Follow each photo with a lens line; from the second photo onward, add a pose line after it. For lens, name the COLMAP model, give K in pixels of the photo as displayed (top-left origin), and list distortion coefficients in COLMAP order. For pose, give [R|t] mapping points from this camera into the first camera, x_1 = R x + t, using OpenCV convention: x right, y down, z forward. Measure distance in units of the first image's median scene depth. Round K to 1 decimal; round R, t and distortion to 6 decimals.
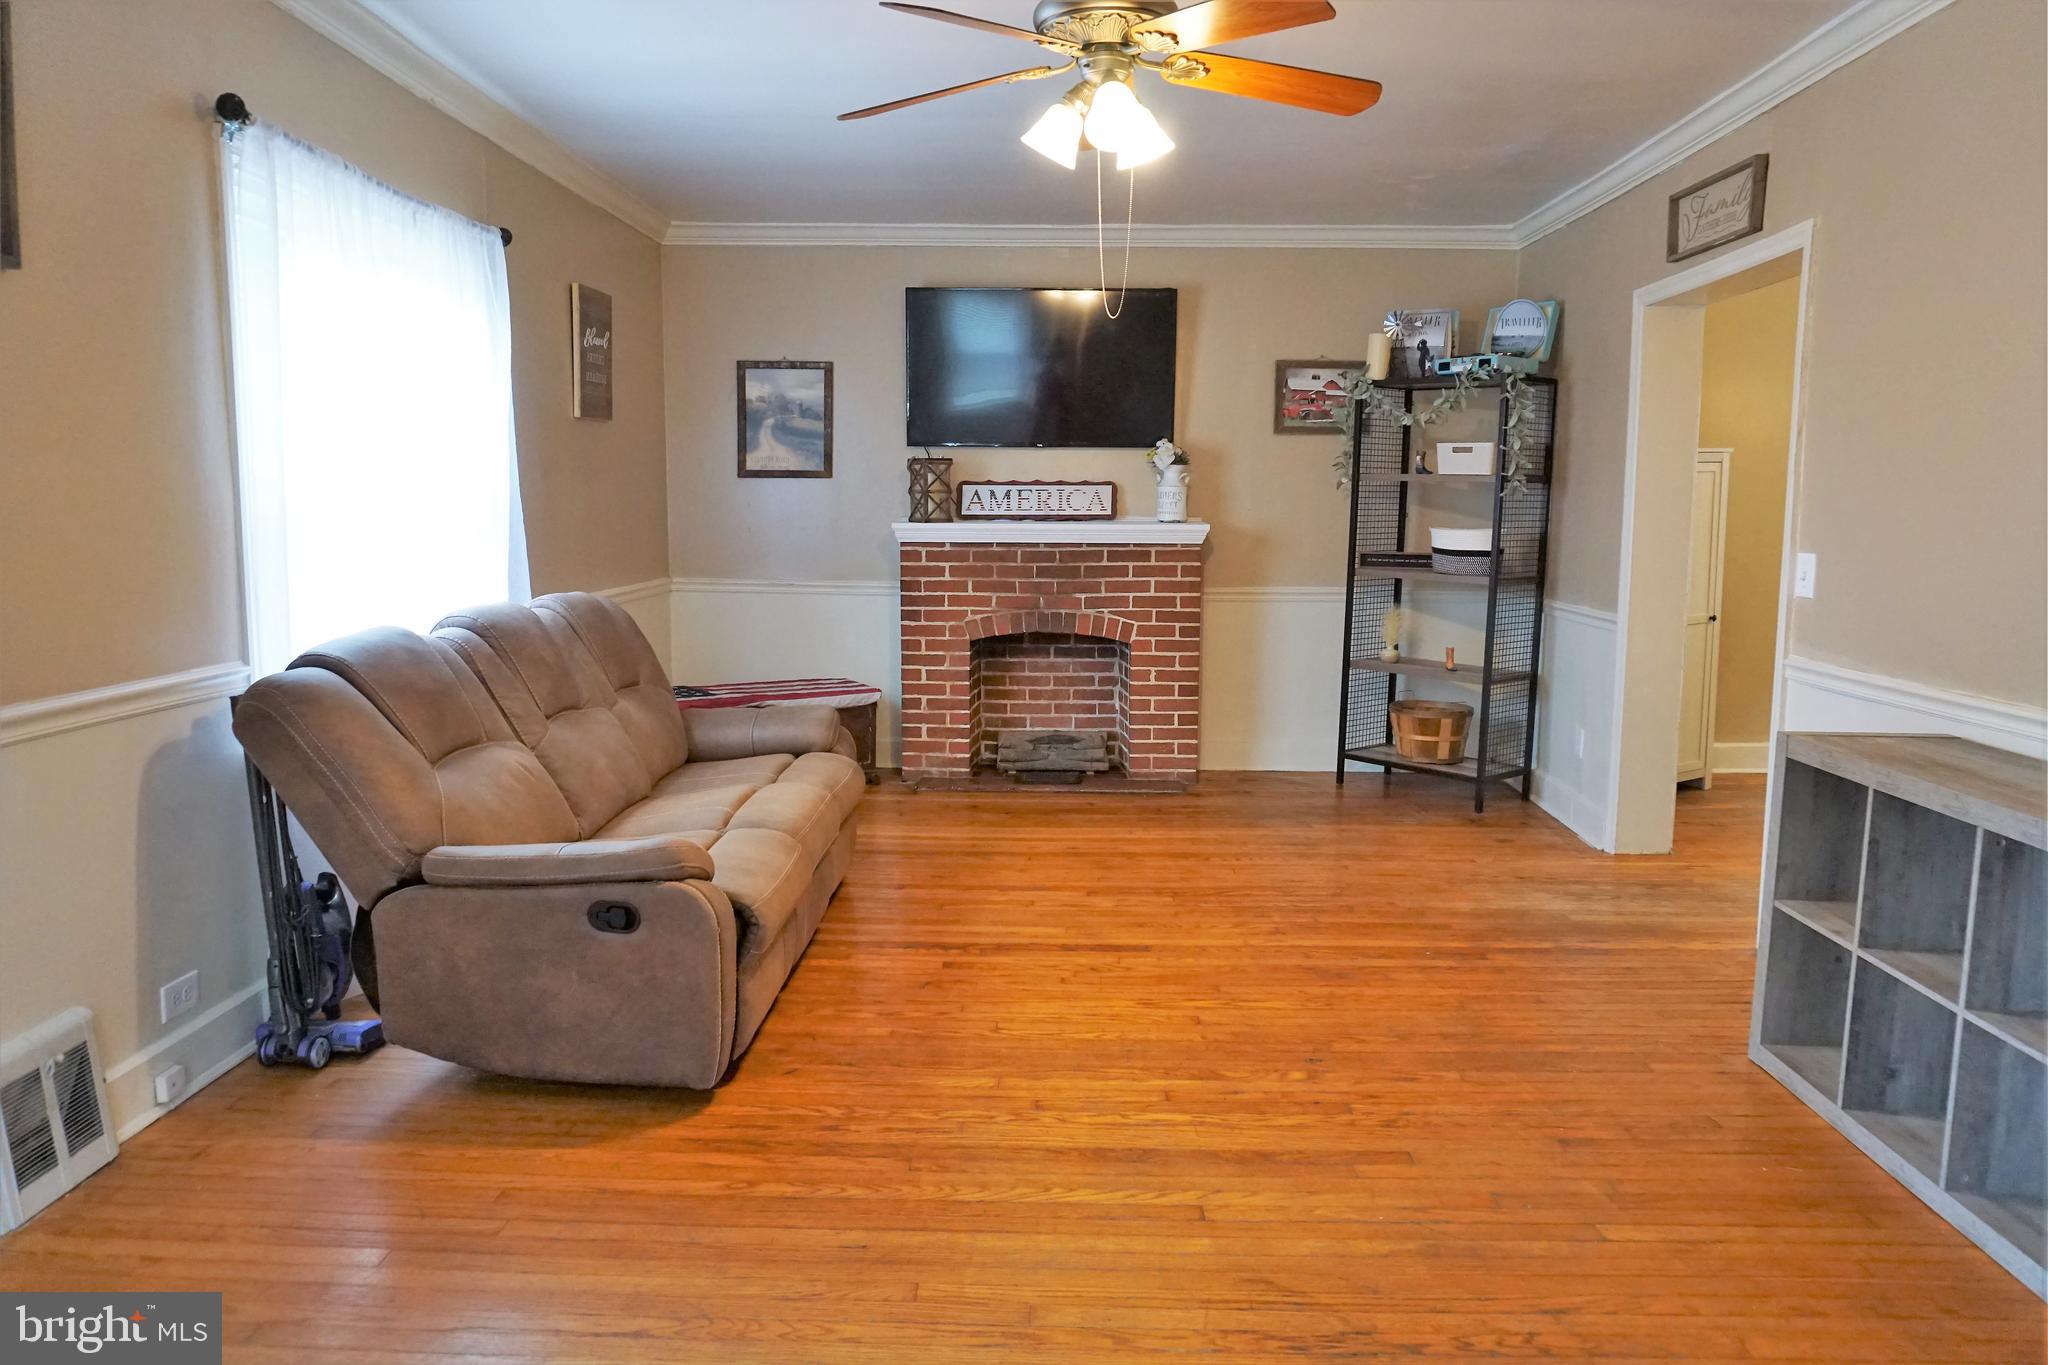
lens RADIAL K [[1440.4, 0, 1024.0], [0, 1440.4, 682.5], [0, 0, 1]] dist [-0.024729, 0.004050]
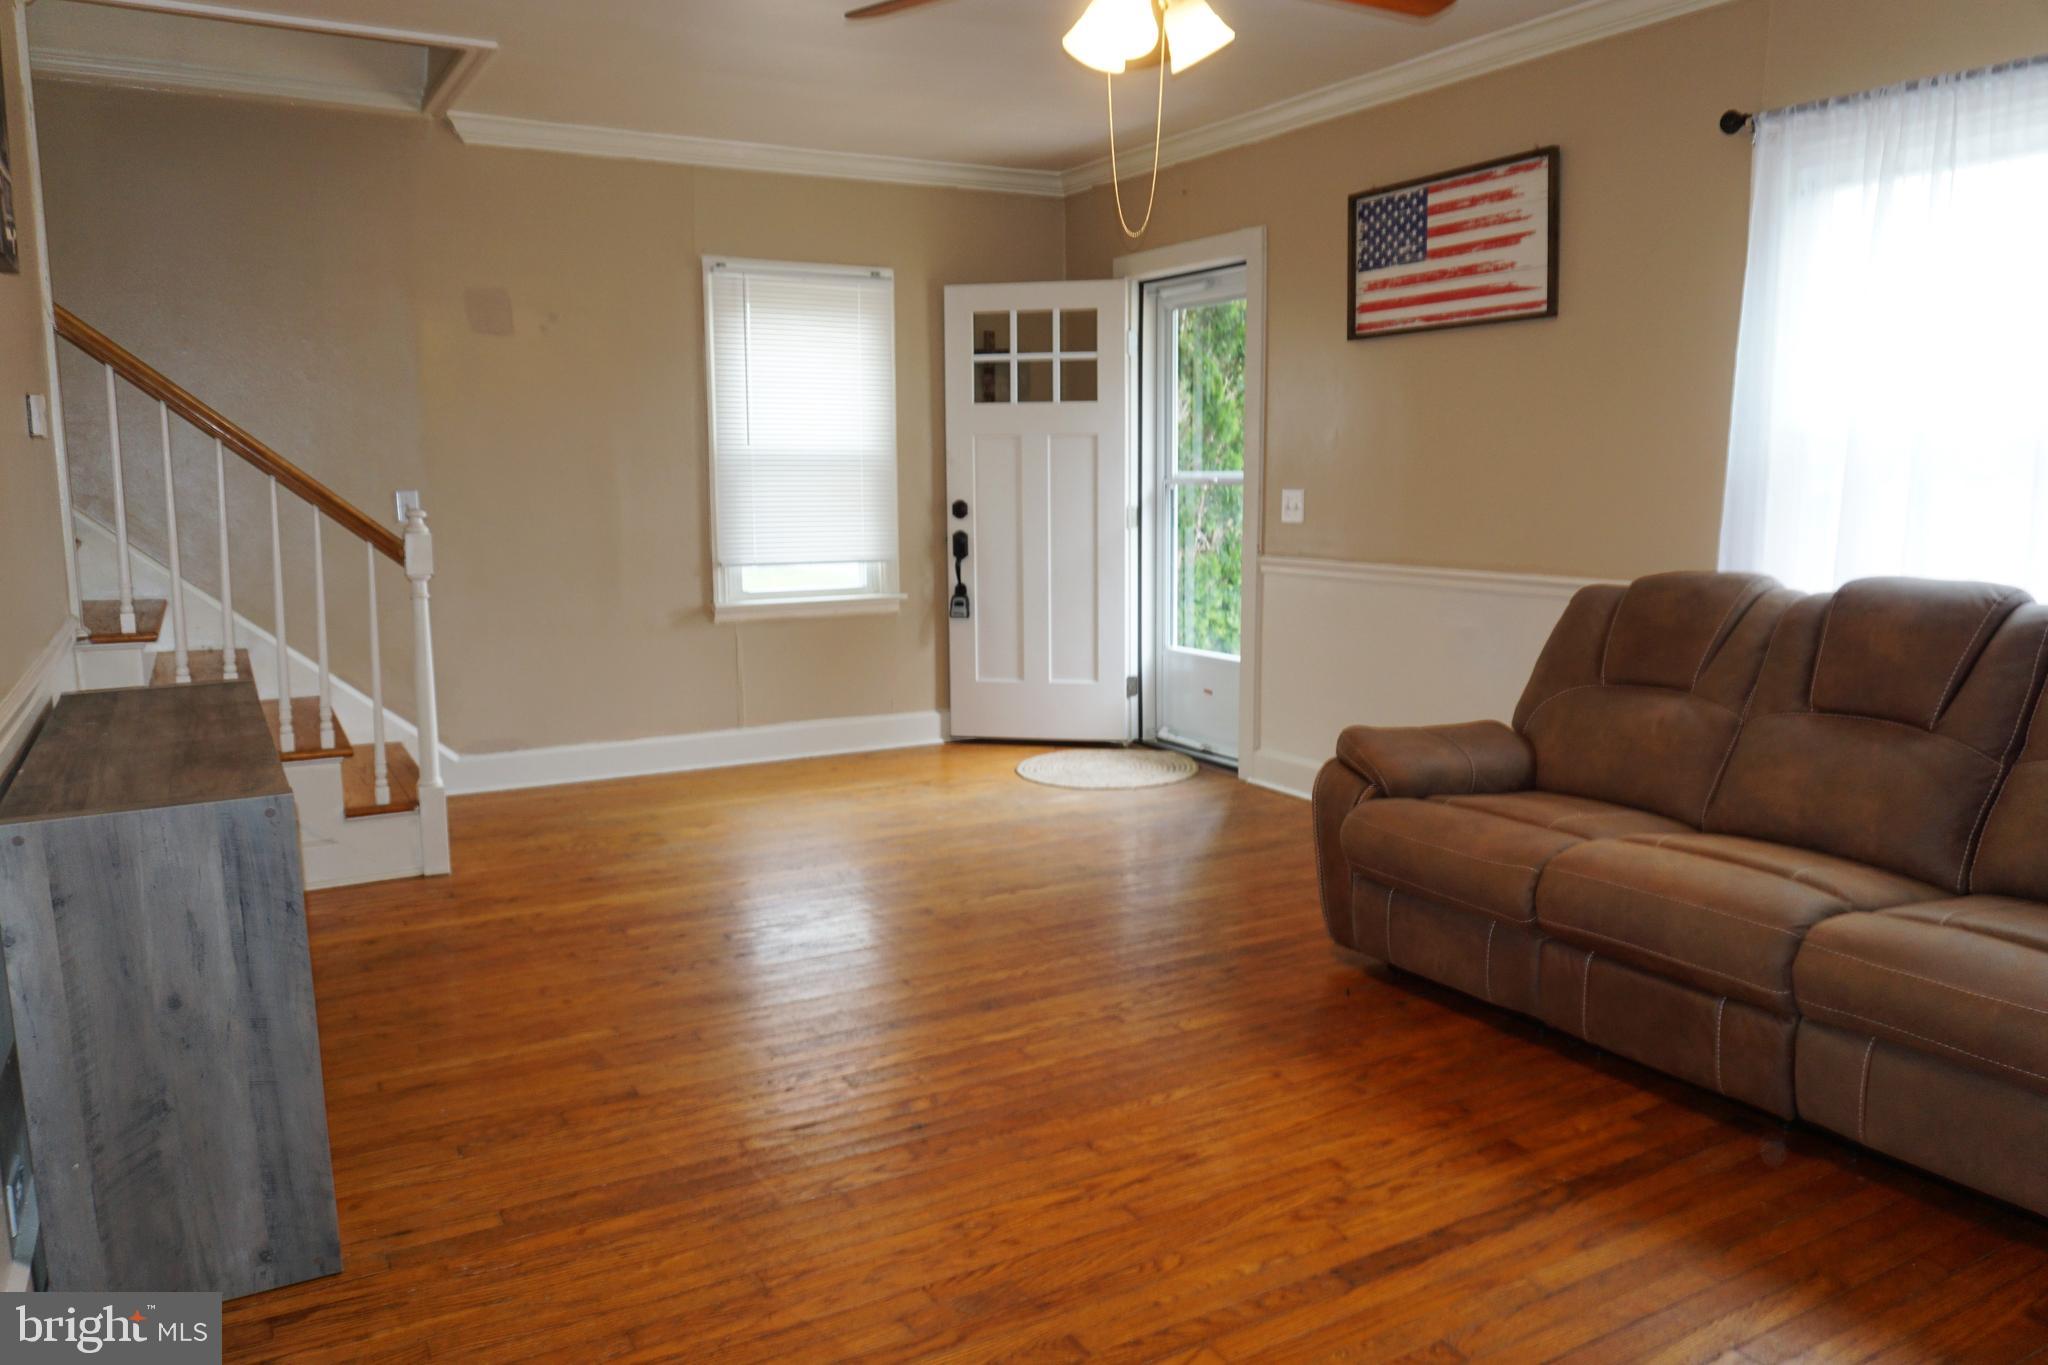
lens RADIAL K [[1470.7, 0, 1024.0], [0, 1470.7, 682.5], [0, 0, 1]] dist [-0.026103, -0.000987]
pose [[-0.855069, 0.078575, -0.512525, 0.296216], [-0.058465, 0.967538, 0.245872, -0.103379], [0.515207, 0.240202, -0.822718, 0.877712]]
